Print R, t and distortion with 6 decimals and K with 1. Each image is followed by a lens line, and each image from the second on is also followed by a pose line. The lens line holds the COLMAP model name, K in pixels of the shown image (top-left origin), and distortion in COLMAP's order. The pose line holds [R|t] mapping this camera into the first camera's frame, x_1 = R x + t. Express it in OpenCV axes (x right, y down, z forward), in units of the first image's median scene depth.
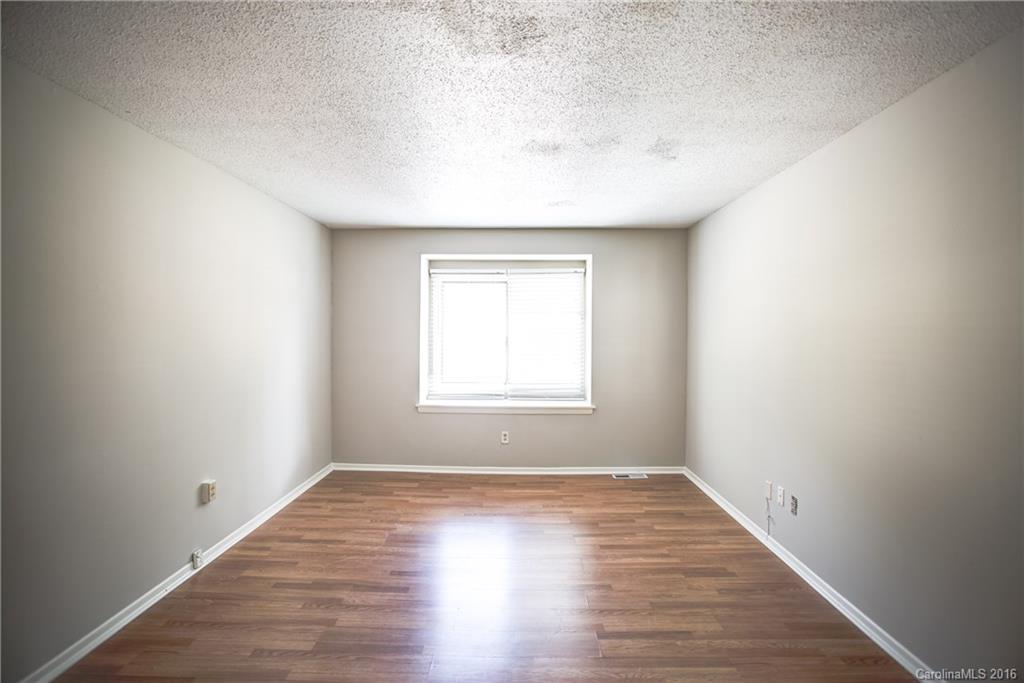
lens RADIAL K [[499.3, 0, 517.8], [0, 499.3, 332.2], [0, 0, 1]] dist [-0.051896, 0.019995]
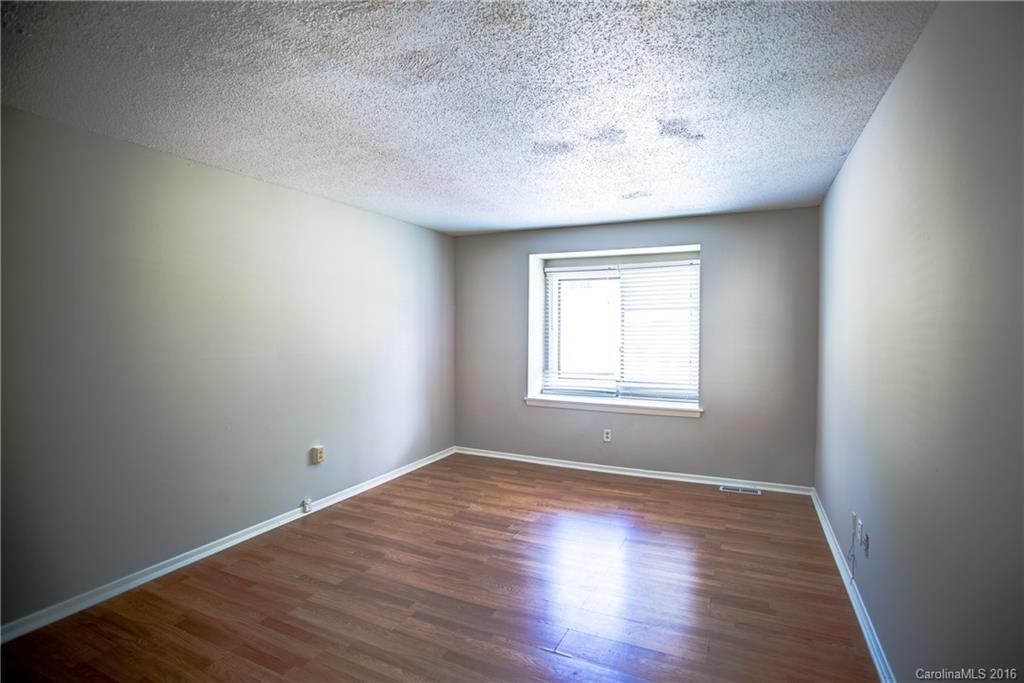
lens RADIAL K [[499.3, 0, 490.7], [0, 499.3, 331.3], [0, 0, 1]] dist [-0.051896, 0.019995]
pose [[0.906451, -0.000389, -0.422311, 0.232440], [0.002839, 0.999983, 0.005173, -0.001594], [0.422302, -0.005887, 0.906436, 0.014232]]
